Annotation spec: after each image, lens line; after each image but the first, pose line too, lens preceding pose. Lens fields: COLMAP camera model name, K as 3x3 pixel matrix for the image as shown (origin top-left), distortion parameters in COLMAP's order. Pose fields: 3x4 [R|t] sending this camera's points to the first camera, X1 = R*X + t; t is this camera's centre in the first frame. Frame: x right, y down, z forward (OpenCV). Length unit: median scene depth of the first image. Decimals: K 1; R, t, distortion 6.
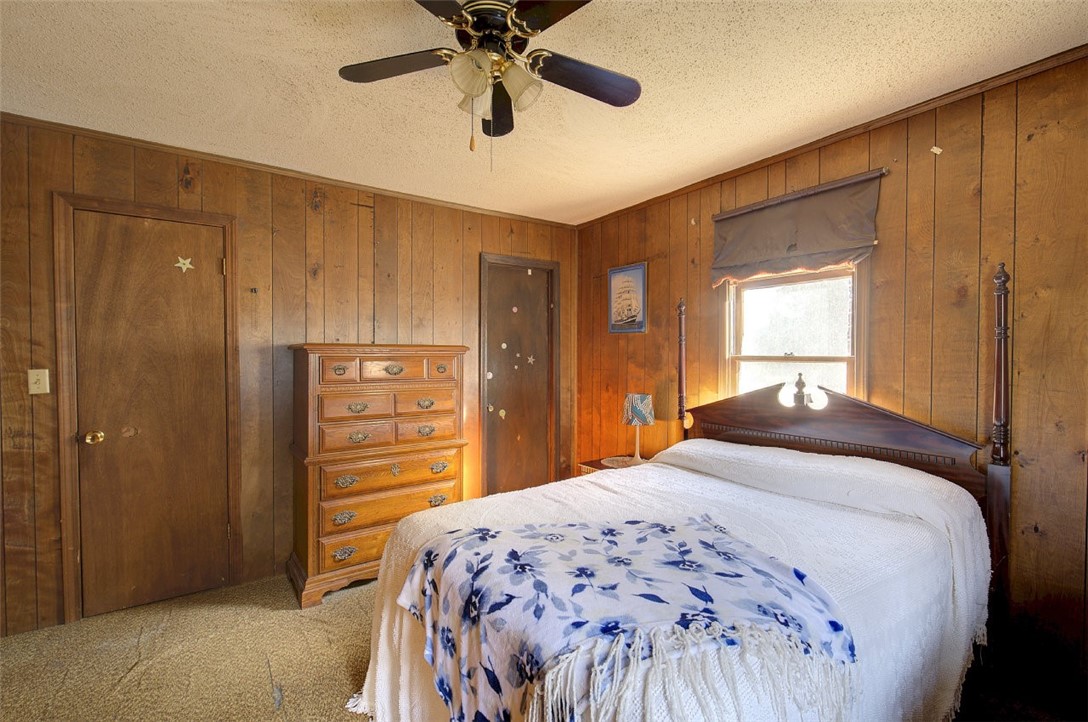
lens RADIAL K [[483.1, 0, 551.6], [0, 483.1, 360.7], [0, 0, 1]] dist [-0.001836, -0.000292]
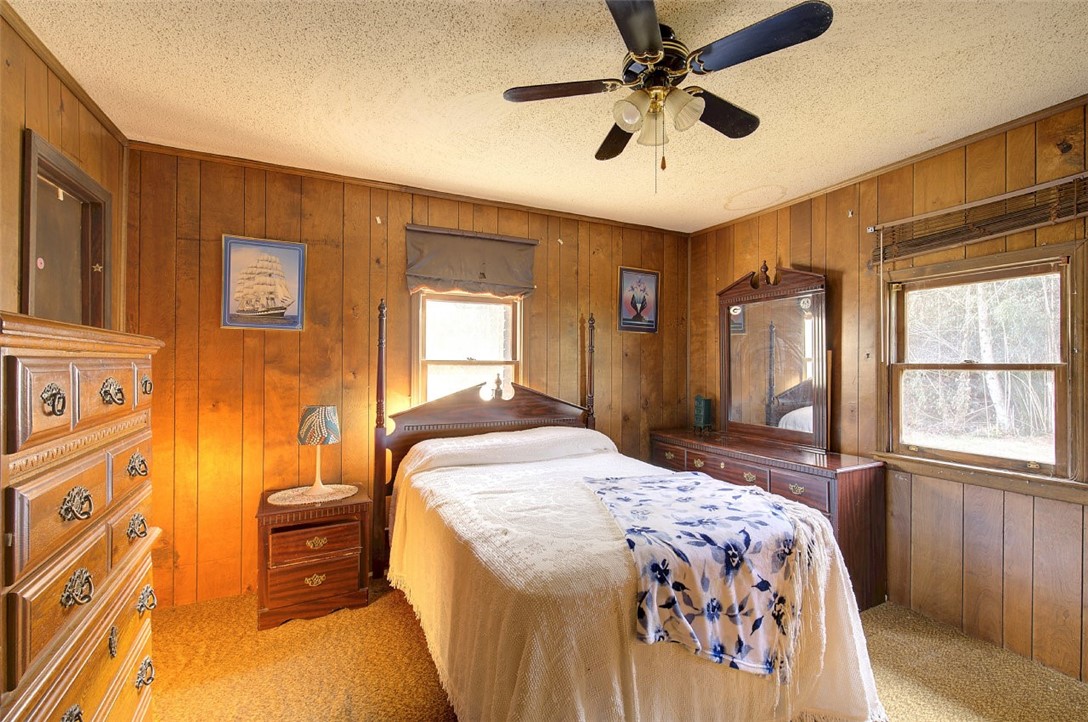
lens RADIAL K [[483.1, 0, 551.6], [0, 483.1, 360.7], [0, 0, 1]] dist [-0.001836, -0.000292]
pose [[0.132758, 0.001440, 0.991147, -0.811299], [0.007730, 0.999967, -0.002488, -0.004907], [-0.991118, 0.007991, 0.132743, 0.710131]]
